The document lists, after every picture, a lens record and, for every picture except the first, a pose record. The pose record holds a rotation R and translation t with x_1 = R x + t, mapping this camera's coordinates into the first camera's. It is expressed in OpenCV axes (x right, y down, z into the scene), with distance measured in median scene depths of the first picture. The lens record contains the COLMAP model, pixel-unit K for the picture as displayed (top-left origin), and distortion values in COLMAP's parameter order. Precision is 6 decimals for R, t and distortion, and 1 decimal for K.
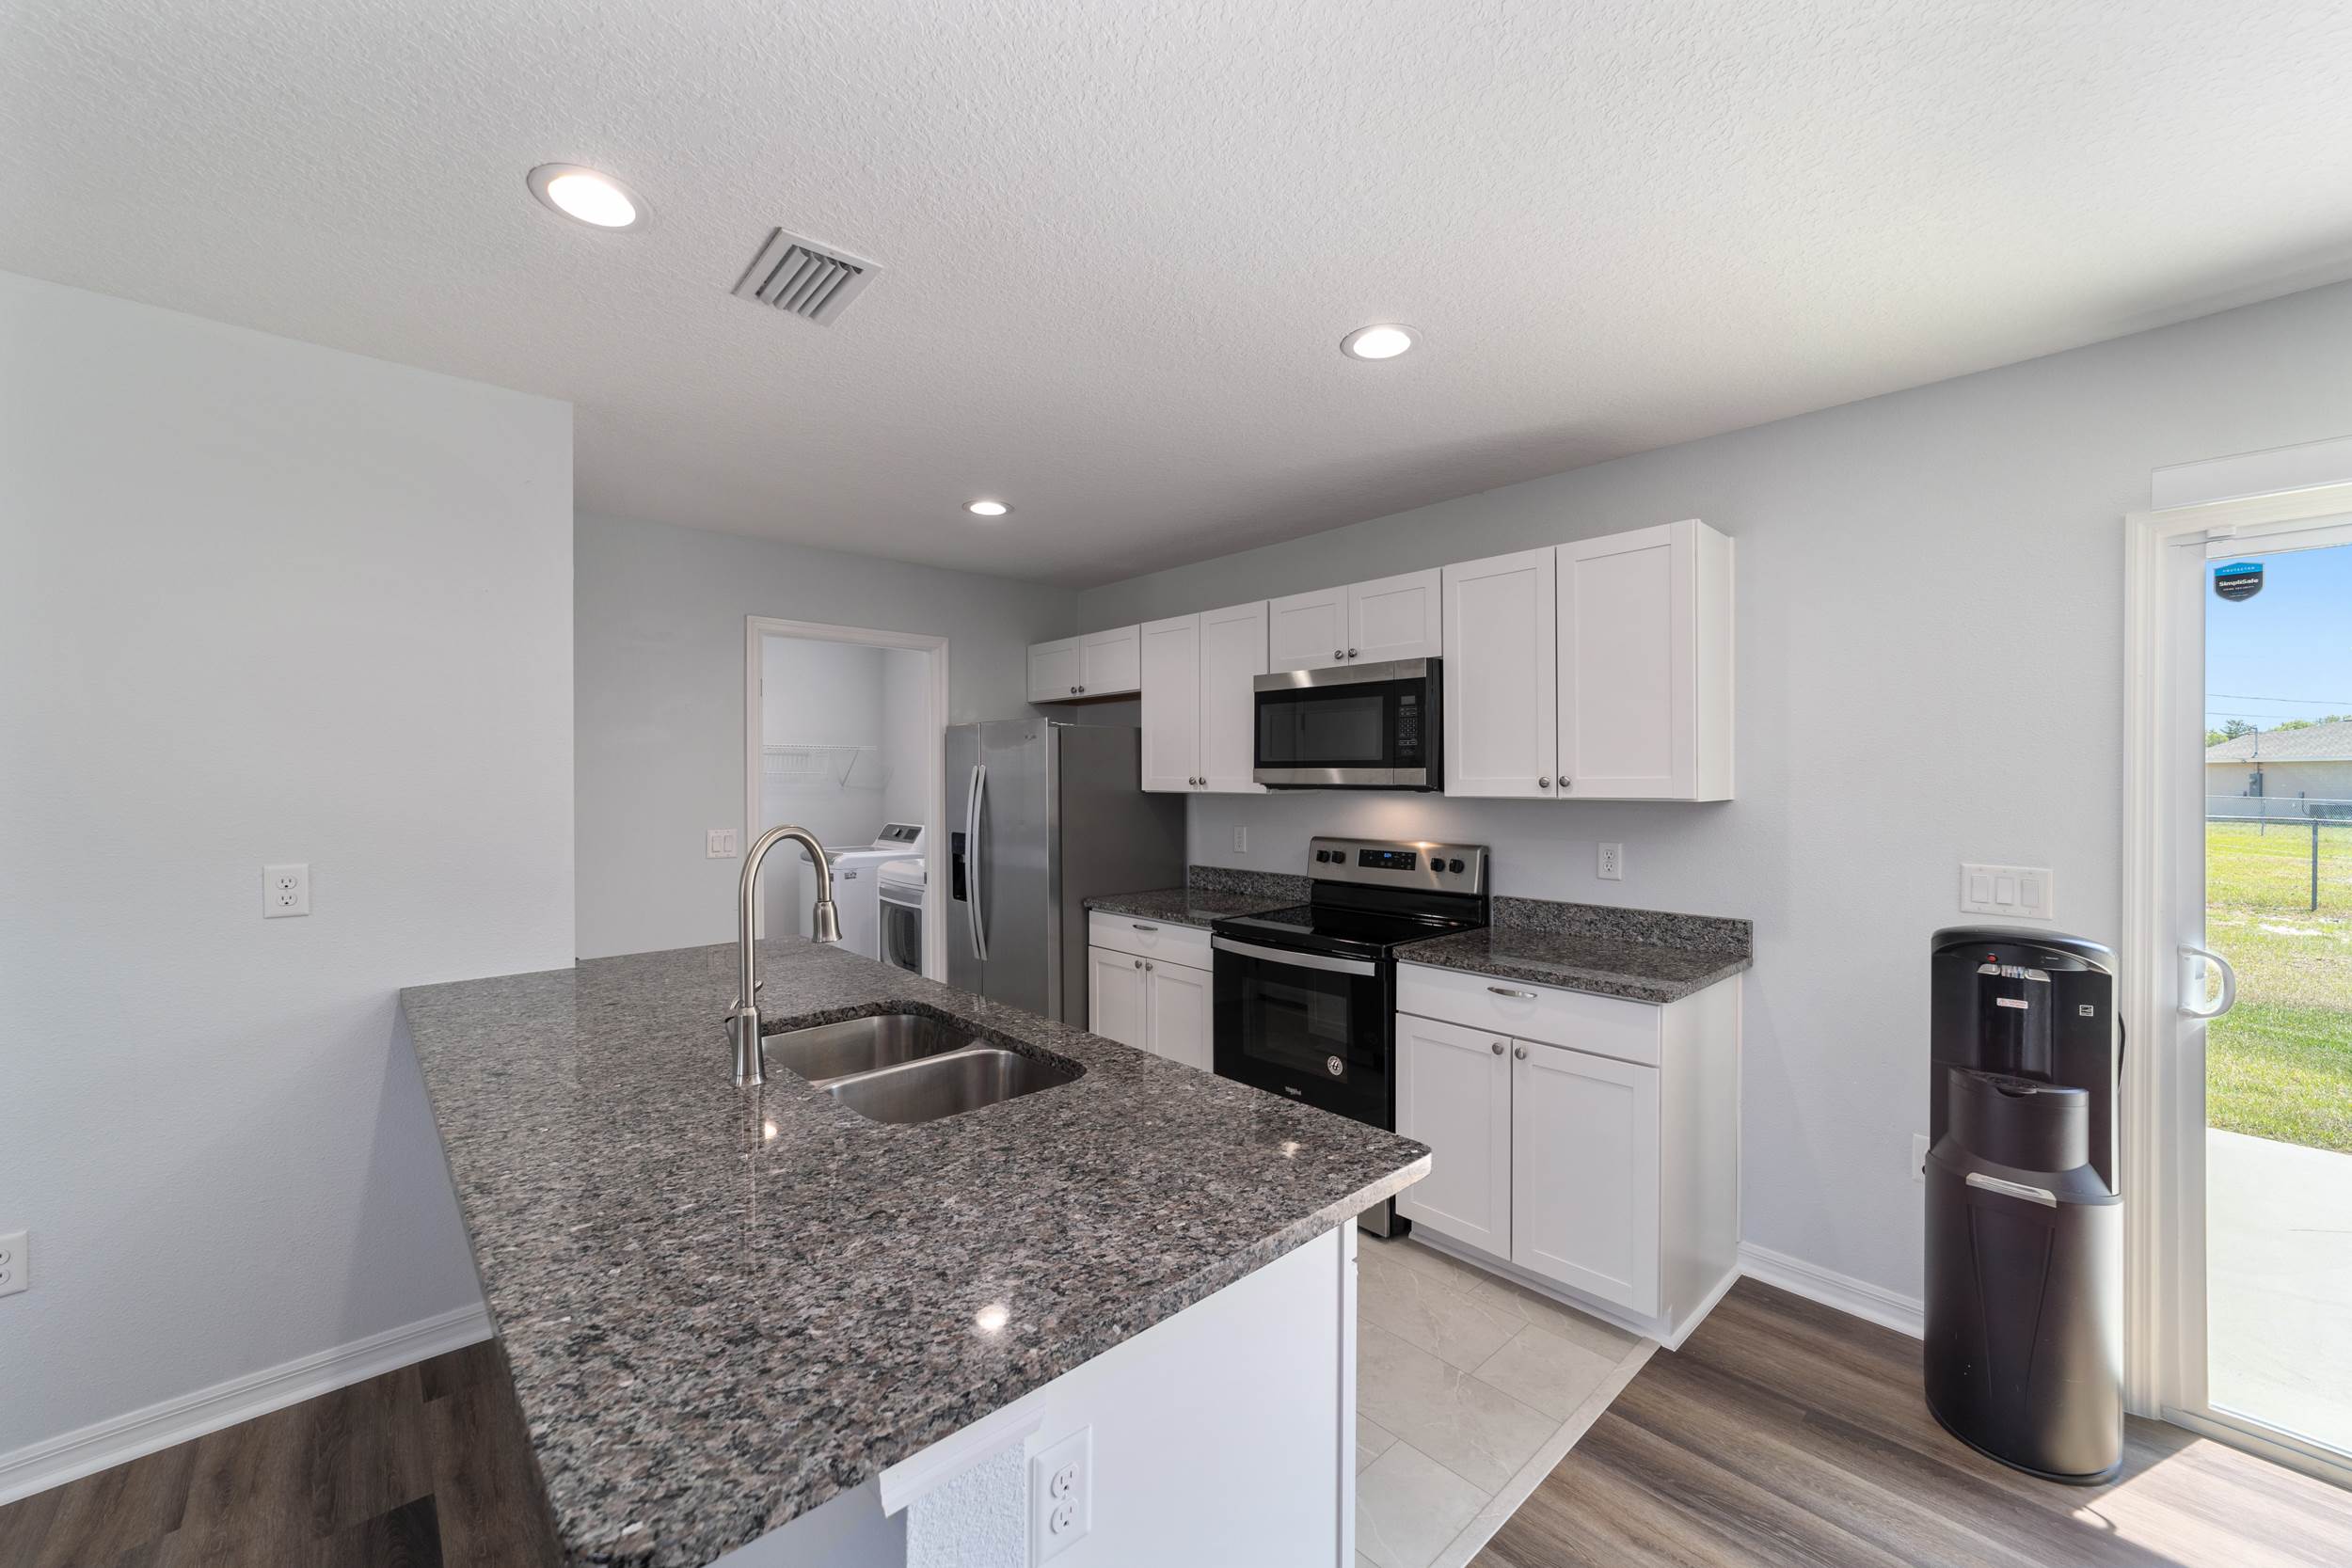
lens RADIAL K [[919.3, 0, 1171.1], [0, 919.3, 778.4], [0, 0, 1]] dist [-0.018580, 0.007992]
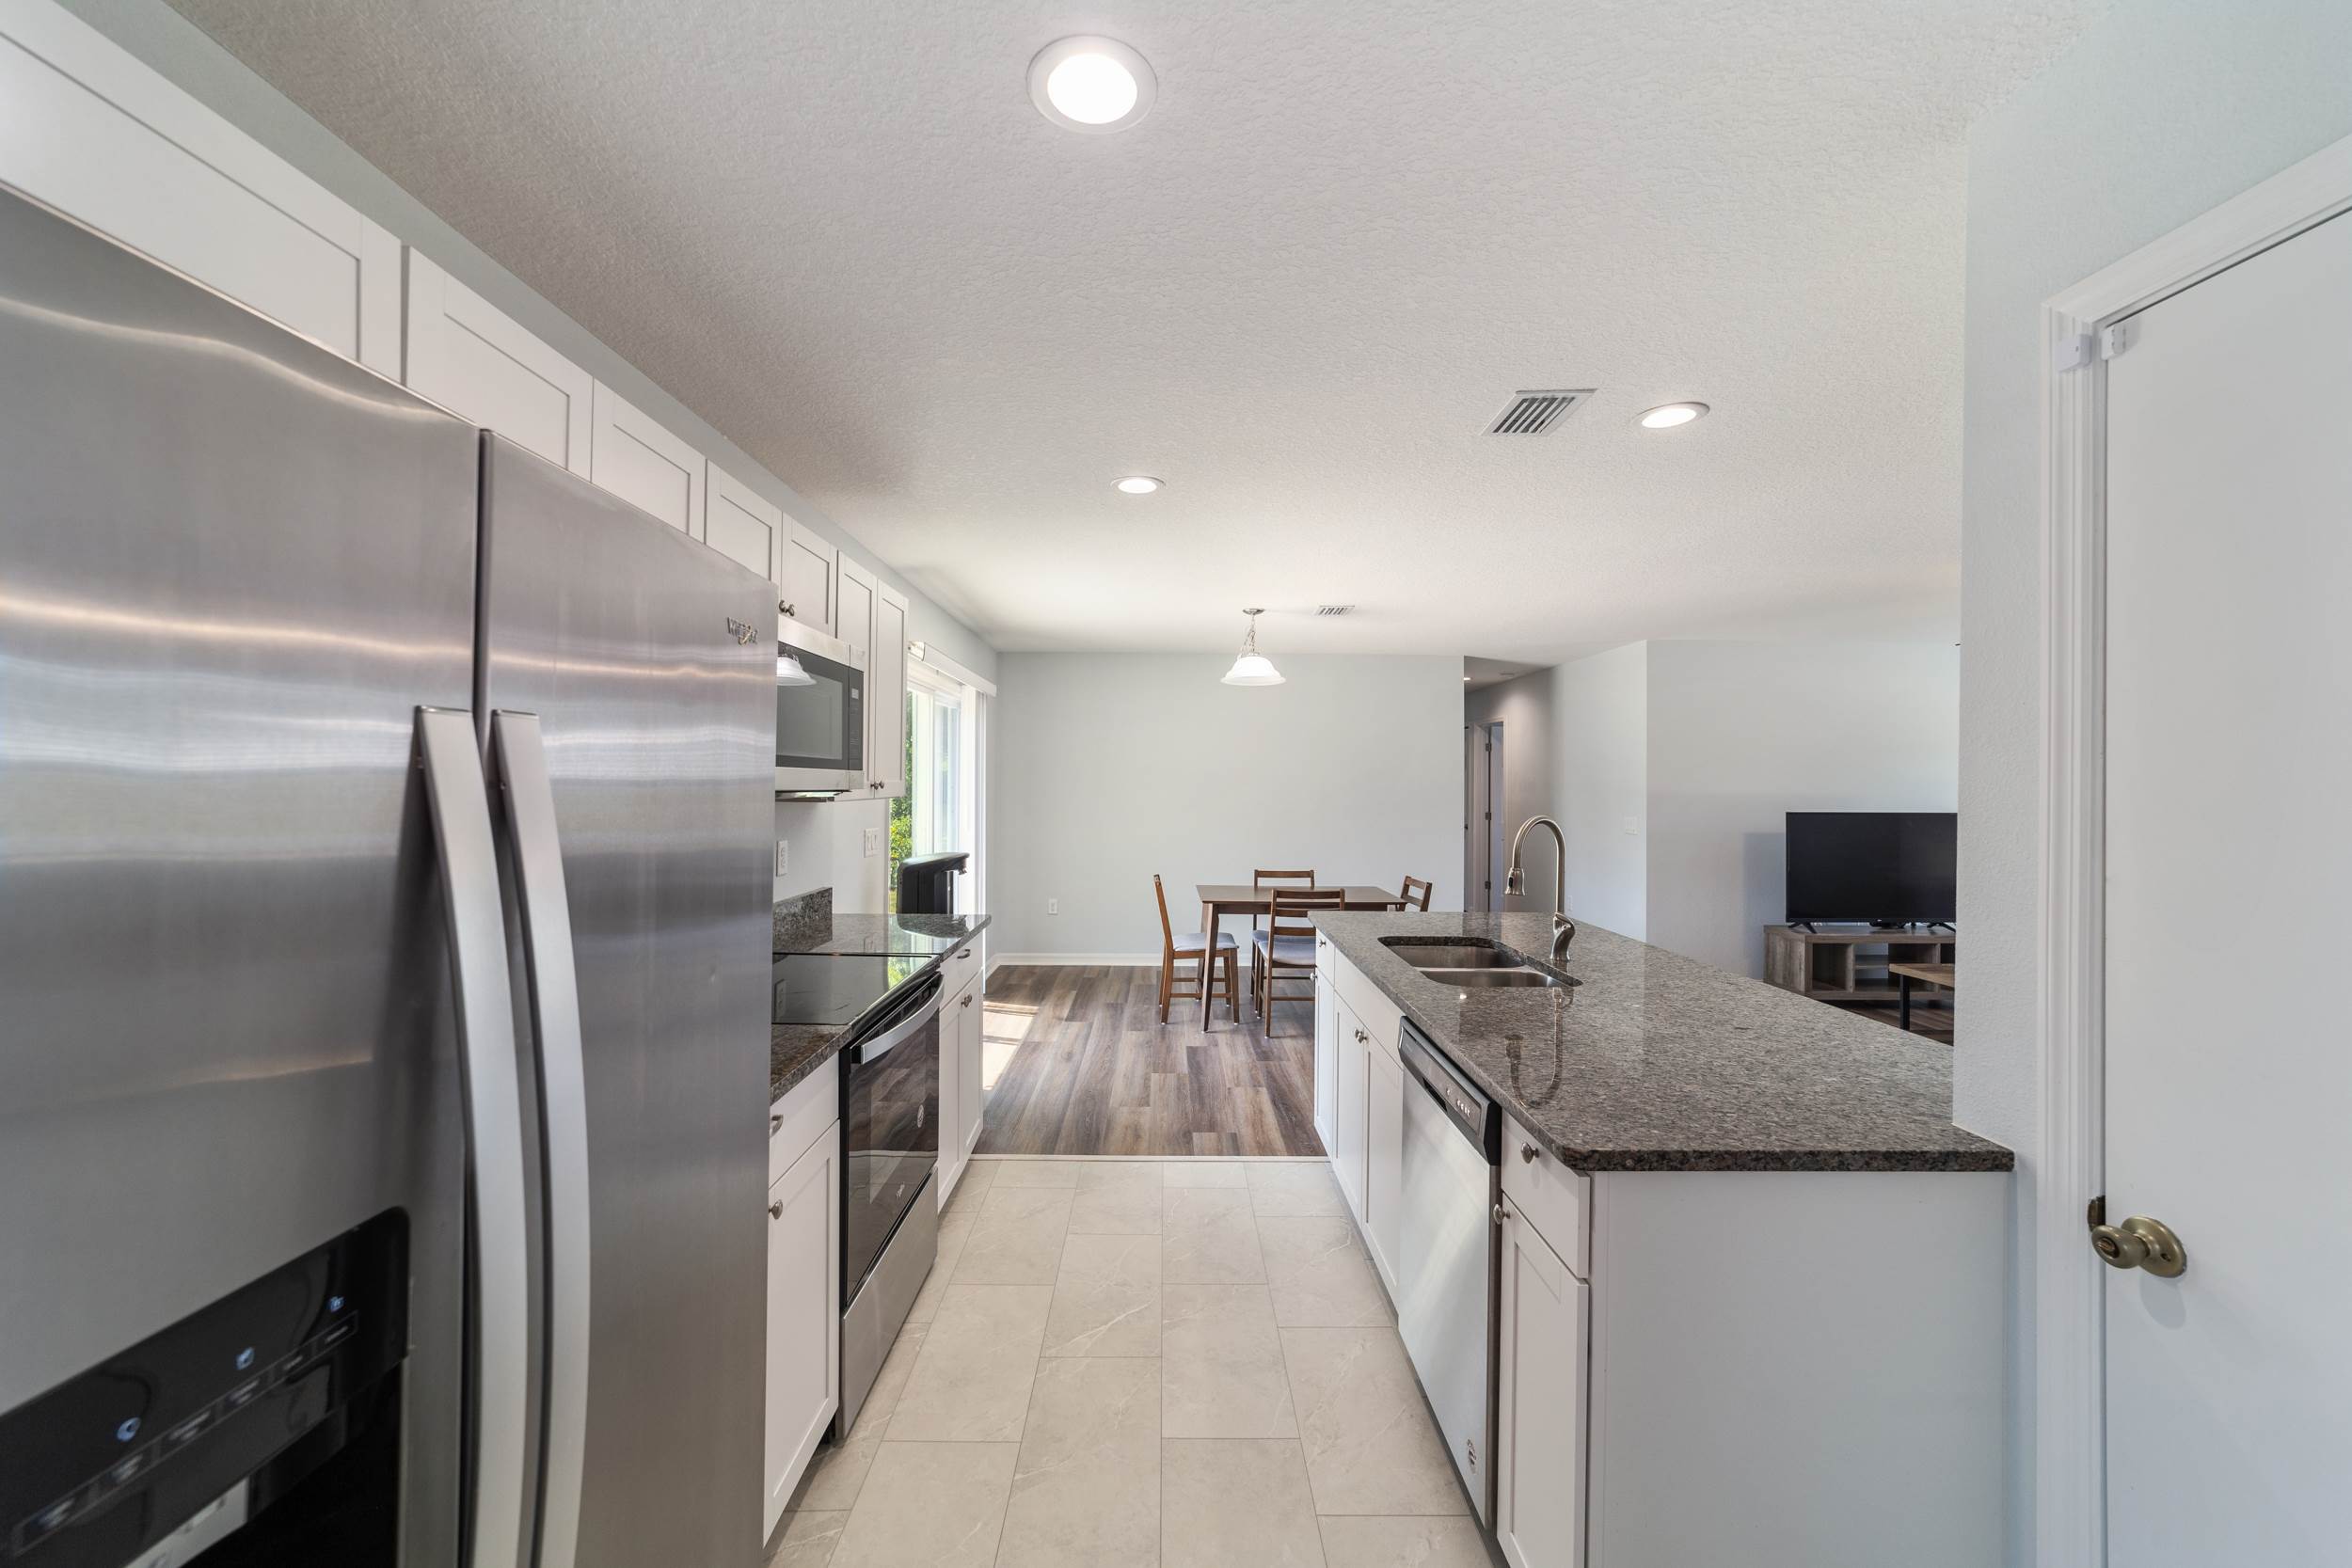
lens RADIAL K [[897.9, 0, 1171.2], [0, 897.9, 781.5], [0, 0, 1]] dist [-0.016636, 0.007603]
pose [[-0.744817, -0.006156, 0.667240, -0.542527], [-0.007054, 0.999974, 0.001352, -0.003243], [-0.667231, -0.003700, -0.744841, 1.436863]]
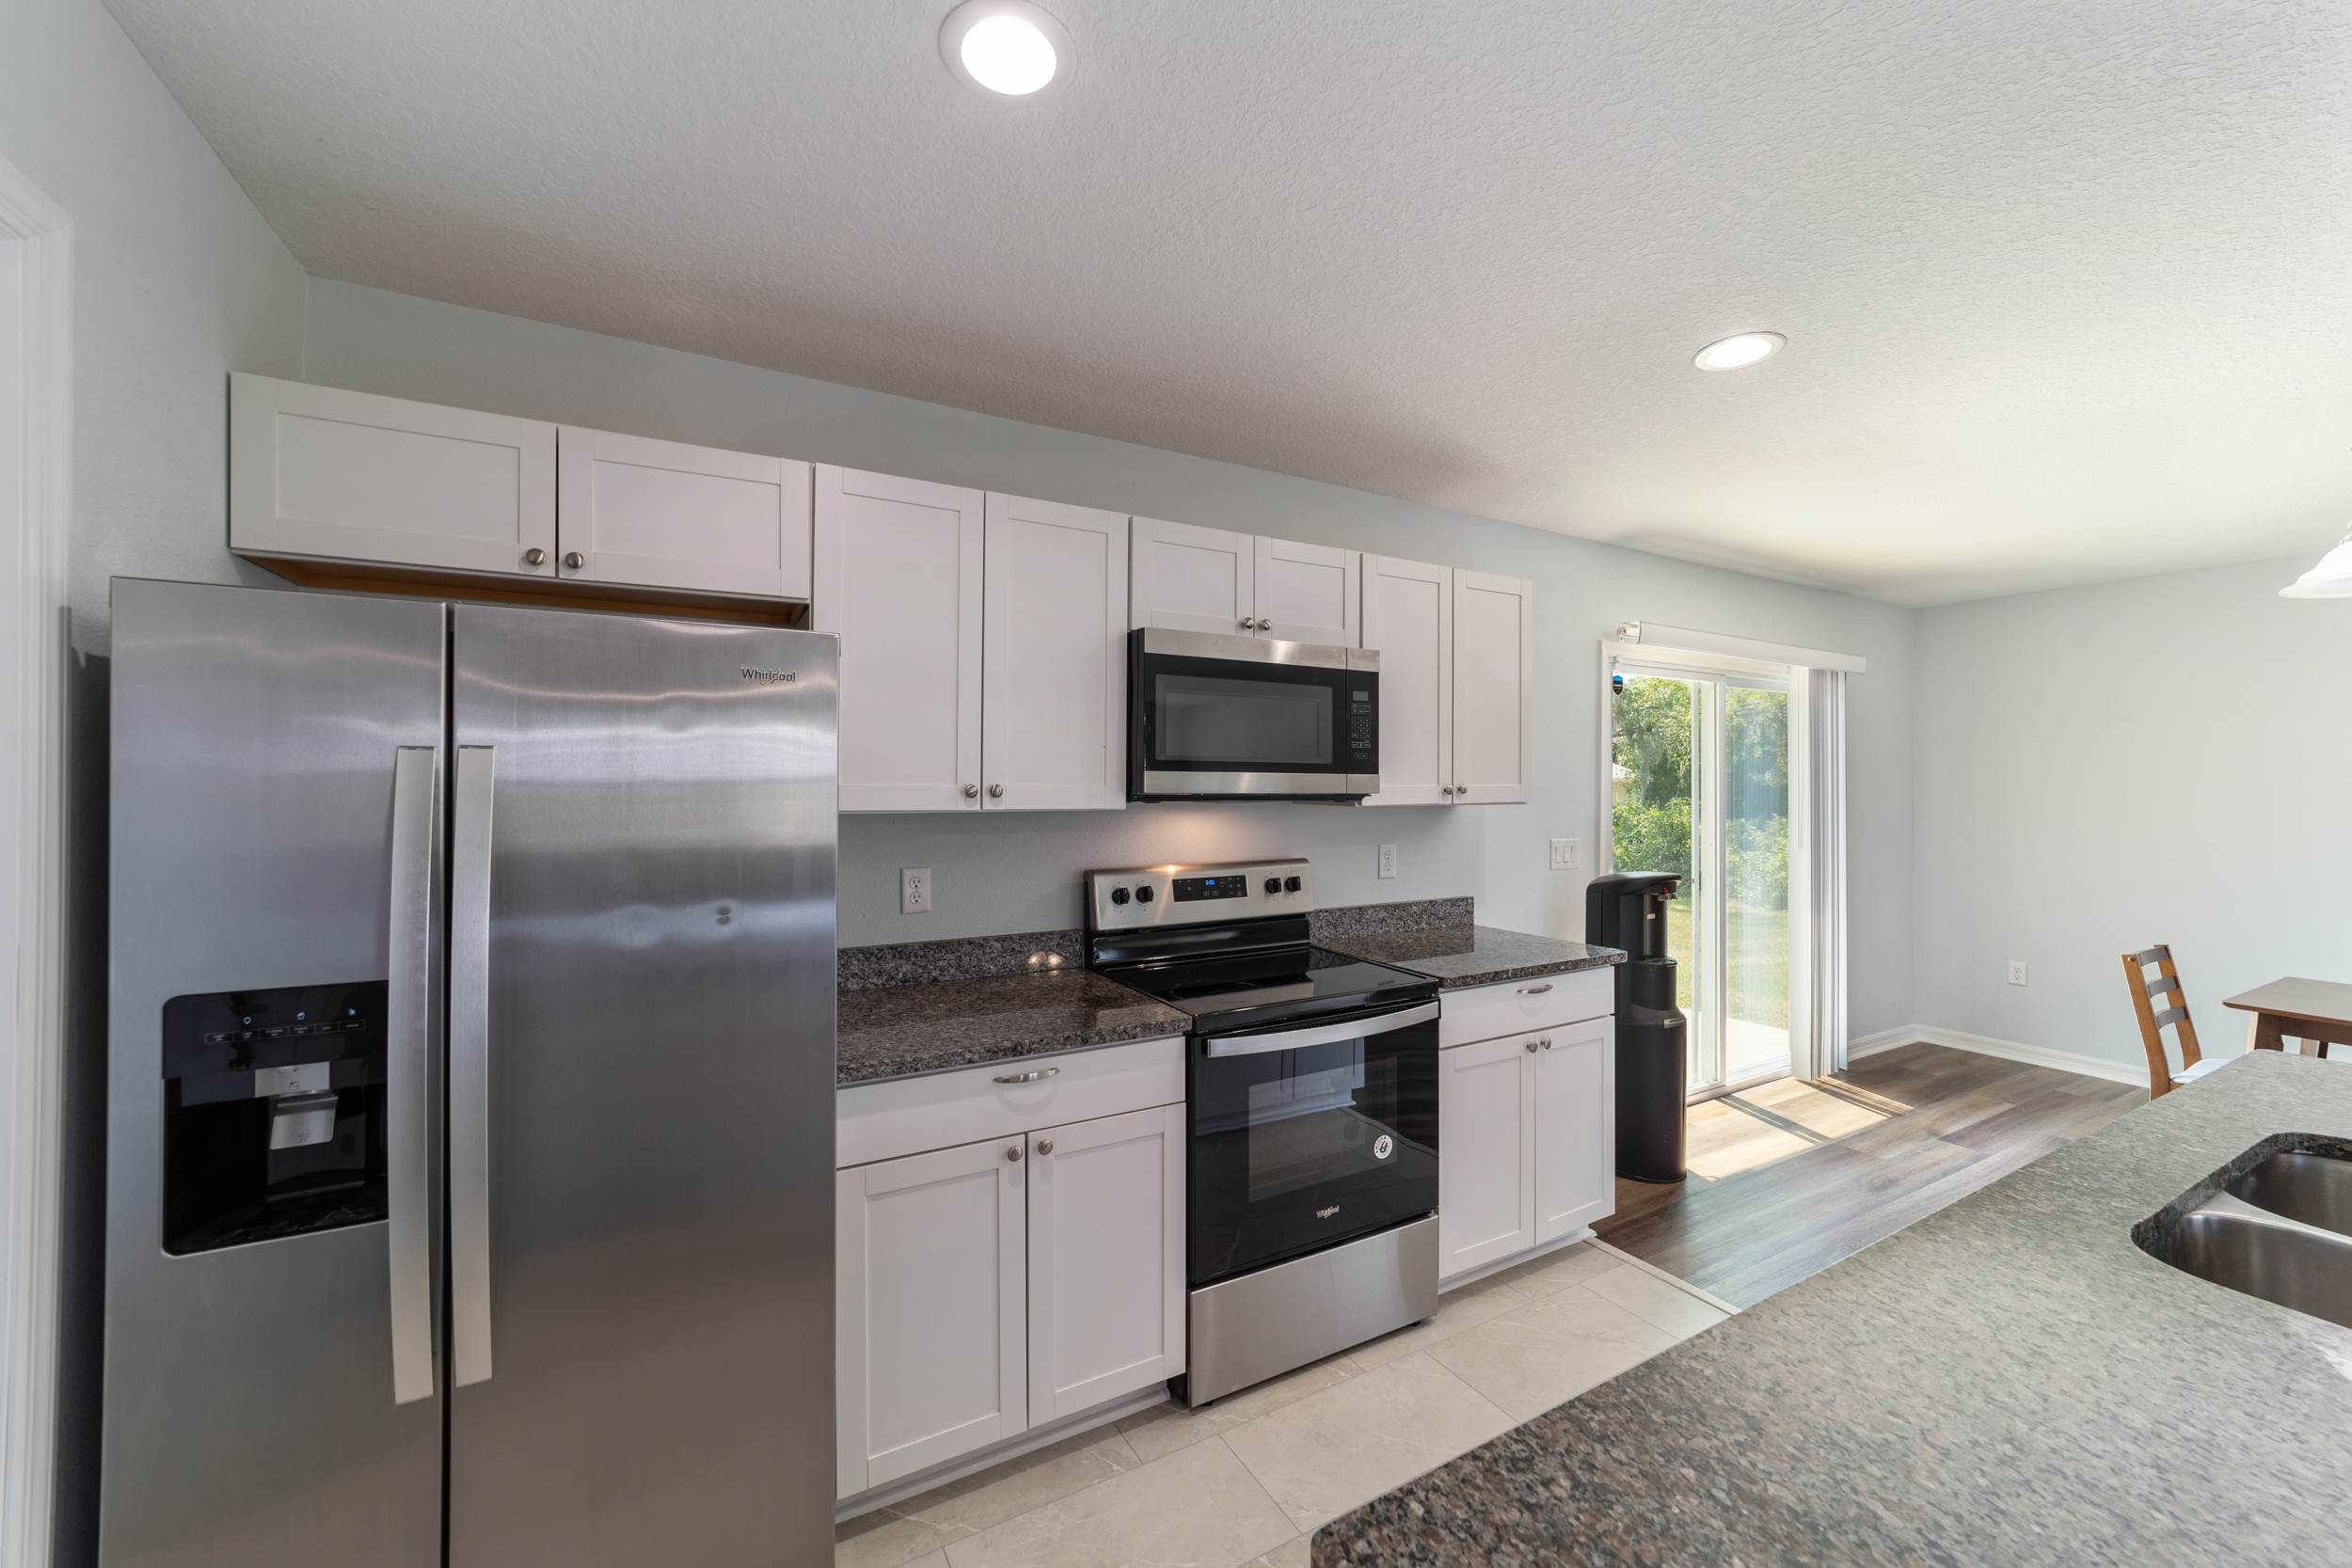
lens RADIAL K [[897.9, 0, 1171.2], [0, 897.9, 781.5], [0, 0, 1]] dist [-0.016636, 0.007603]
pose [[0.230849, 0.003049, 0.972985, -0.606609], [0.000105, 0.999995, -0.003159, -0.001401], [-0.972990, 0.000831, 0.230848, 0.976612]]
